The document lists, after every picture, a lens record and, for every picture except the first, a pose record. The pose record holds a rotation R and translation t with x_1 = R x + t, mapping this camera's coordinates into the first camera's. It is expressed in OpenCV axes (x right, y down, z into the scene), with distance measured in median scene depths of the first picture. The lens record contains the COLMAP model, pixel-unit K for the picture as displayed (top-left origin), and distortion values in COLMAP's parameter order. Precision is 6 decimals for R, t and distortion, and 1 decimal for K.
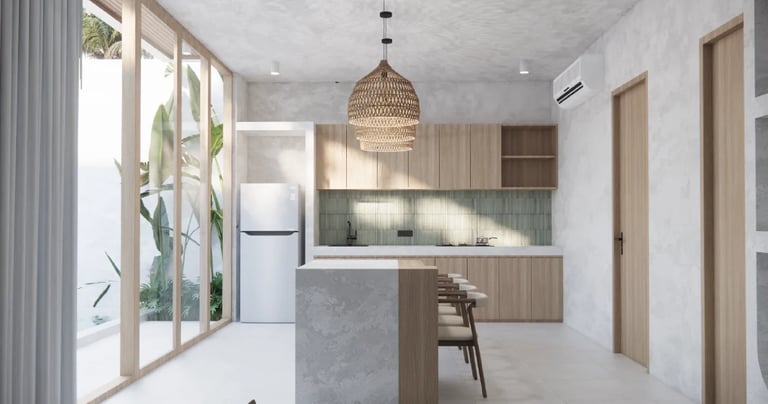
lens RADIAL K [[601.0, 0, 383.9], [0, 601.0, 206.3], [0, 0, 1]] dist [0.006555, 0.001590]
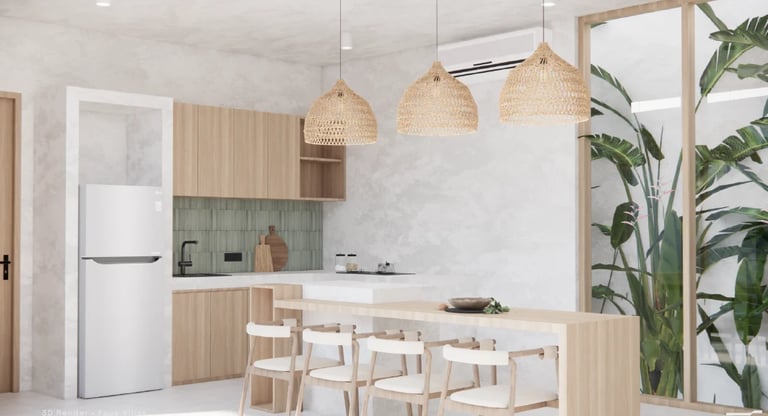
lens RADIAL K [[1001.3, 0, 385.0], [0, 1001.3, 214.5], [0, 0, 1]] dist [0.215620, 0.000000]
pose [[0.691079, 0.012697, 0.722668, -0.646826], [-0.010235, 0.999917, -0.007780, 0.000741], [-0.722707, -0.002019, 0.691151, 0.014233]]
